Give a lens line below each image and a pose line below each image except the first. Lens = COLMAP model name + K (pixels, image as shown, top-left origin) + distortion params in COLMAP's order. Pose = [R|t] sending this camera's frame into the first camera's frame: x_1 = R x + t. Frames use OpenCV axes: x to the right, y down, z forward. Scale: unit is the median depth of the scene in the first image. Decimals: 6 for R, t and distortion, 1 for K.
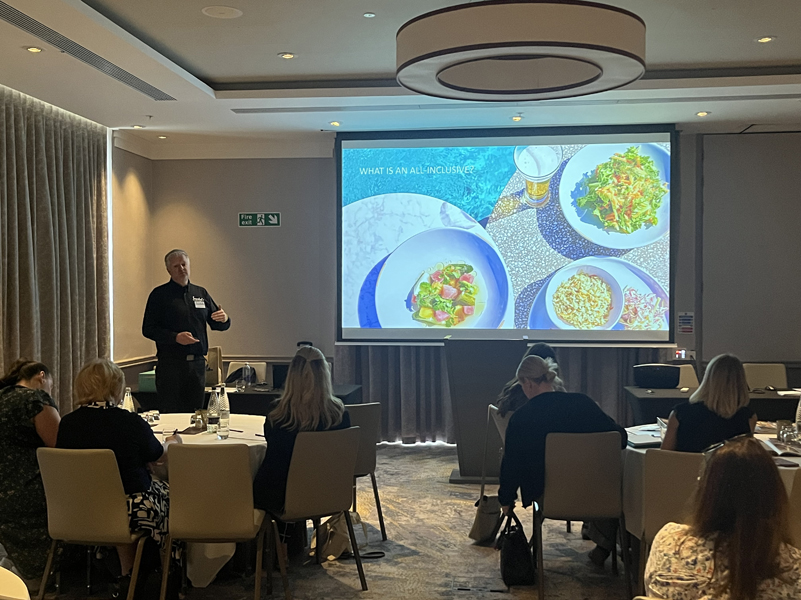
lens RADIAL K [[909.4, 0, 393.8], [0, 909.4, 300.2], [0, 0, 1]] dist [0.035603, 0.000000]
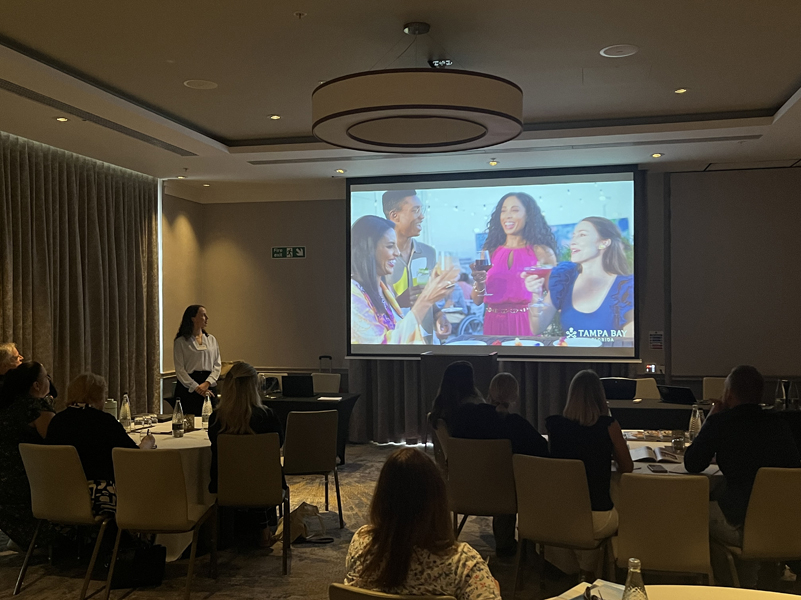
lens RADIAL K [[788.0, 0, 392.5], [0, 788.0, 302.6], [0, 0, 1]] dist [0.029258, 0.000000]
pose [[0.993488, -0.003868, -0.113870, 0.118284], [0.001800, 0.999832, -0.018255, -0.004934], [0.113921, 0.017931, 0.993328, -0.002448]]
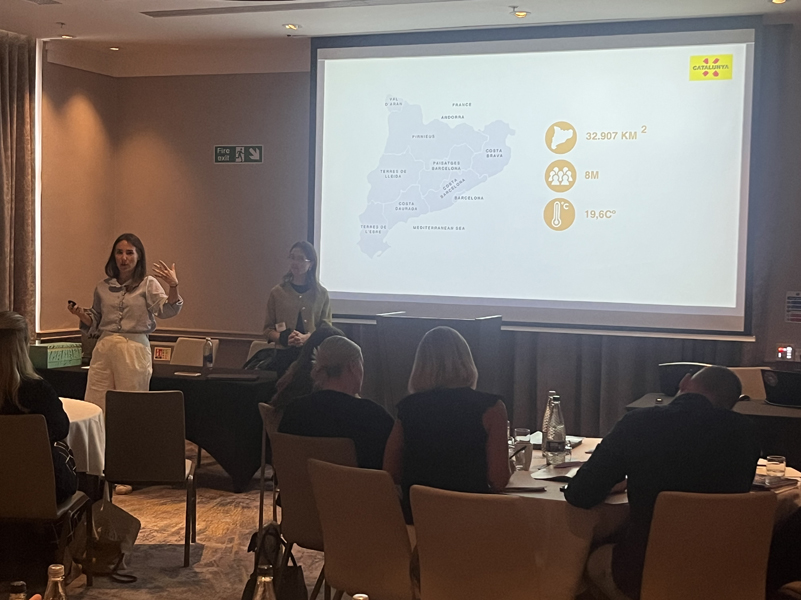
lens RADIAL K [[1271.8, 0, 391.9], [0, 1271.8, 301.8], [0, 0, 1]] dist [0.043105, 0.000000]
pose [[0.963692, 0.033685, -0.264881, 0.303842], [-0.026567, 0.999184, 0.030409, -0.000357], [0.265690, -0.022268, 0.963801, -0.003201]]
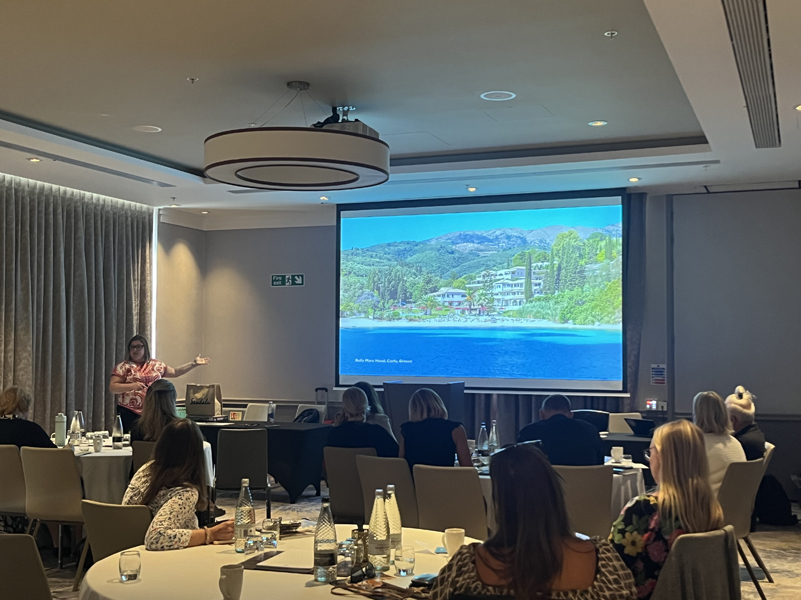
lens RADIAL K [[988.1, 0, 399.5], [0, 988.1, 302.3], [0, 0, 1]] dist [0.053487, 0.000000]
pose [[0.967120, -0.006361, -0.254241, 0.349239], [-0.008617, 0.998293, -0.057757, 0.011118], [0.254174, 0.058049, 0.965415, -0.188019]]
